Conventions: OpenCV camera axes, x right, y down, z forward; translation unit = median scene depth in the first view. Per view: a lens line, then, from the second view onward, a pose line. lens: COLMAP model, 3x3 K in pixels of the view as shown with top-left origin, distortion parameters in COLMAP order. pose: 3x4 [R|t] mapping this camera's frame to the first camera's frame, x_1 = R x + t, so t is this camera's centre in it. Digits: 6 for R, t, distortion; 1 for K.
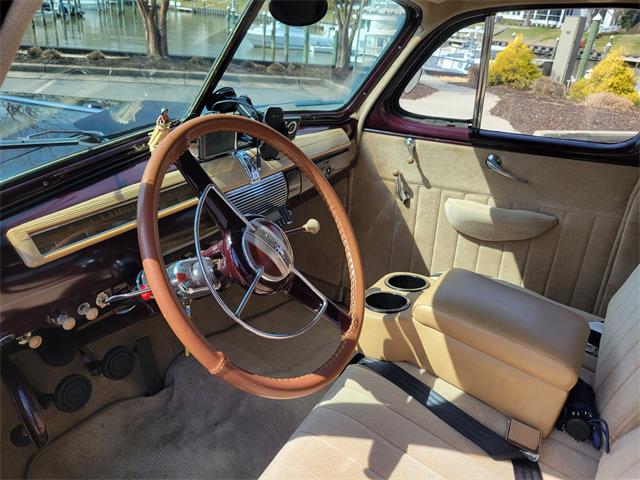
lens RADIAL K [[477.4, 0, 320.0], [0, 477.4, 240.0], [0, 0, 1]] dist [0.006964, -0.000699]
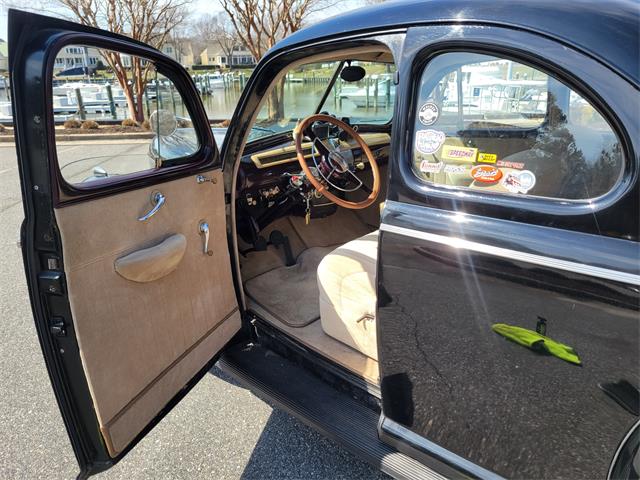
lens RADIAL K [[467.8, 0, 320.0], [0, 467.8, 240.0], [0, 0, 1]] dist [0.030634, 0.000768]
pose [[0.975499, -0.020765, -0.219022, 0.216722], [-0.002761, 0.994302, -0.106564, 0.443331], [0.219987, 0.104558, 0.969883, -0.926755]]
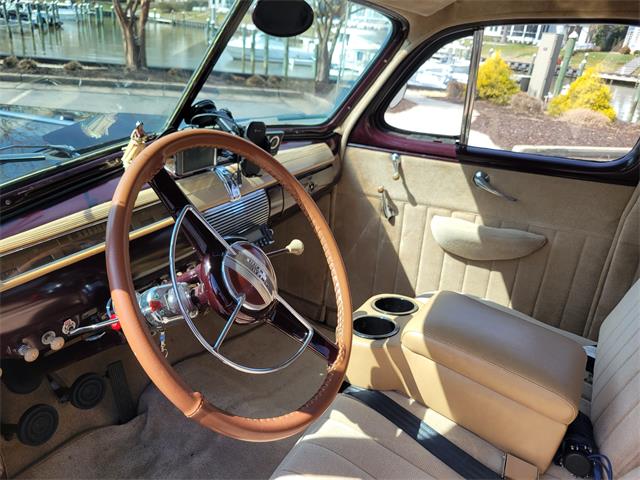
lens RADIAL K [[479.7, 0, 308.8], [0, 479.7, 244.1], [0, 0, 1]] dist [0.001238, 0.002832]
pose [[0.999765, 0.004489, 0.021217, -0.008472], [-0.004108, 0.999831, -0.017946, -0.014236], [-0.021294, 0.017855, 0.999614, 0.039582]]
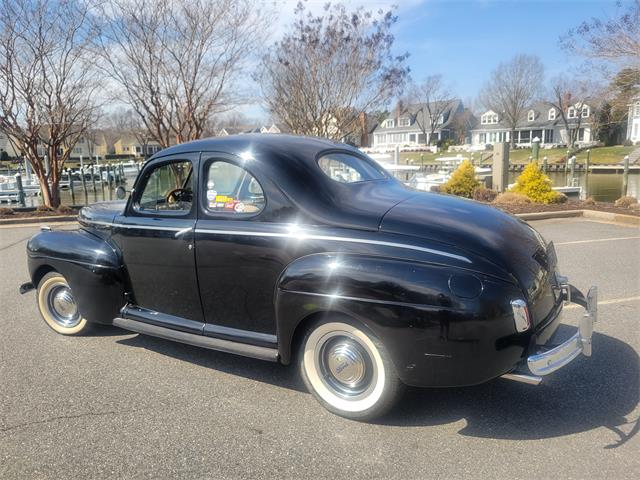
lens RADIAL K [[462.9, 0, 320.0], [0, 462.9, 240.0], [0, 0, 1]] dist [0.008127, 0.000161]
pose [[0.994429, -0.097131, -0.040942, 0.885101], [0.082783, 0.960108, -0.267095, 1.070034], [0.065252, 0.262218, 0.962800, -2.212380]]
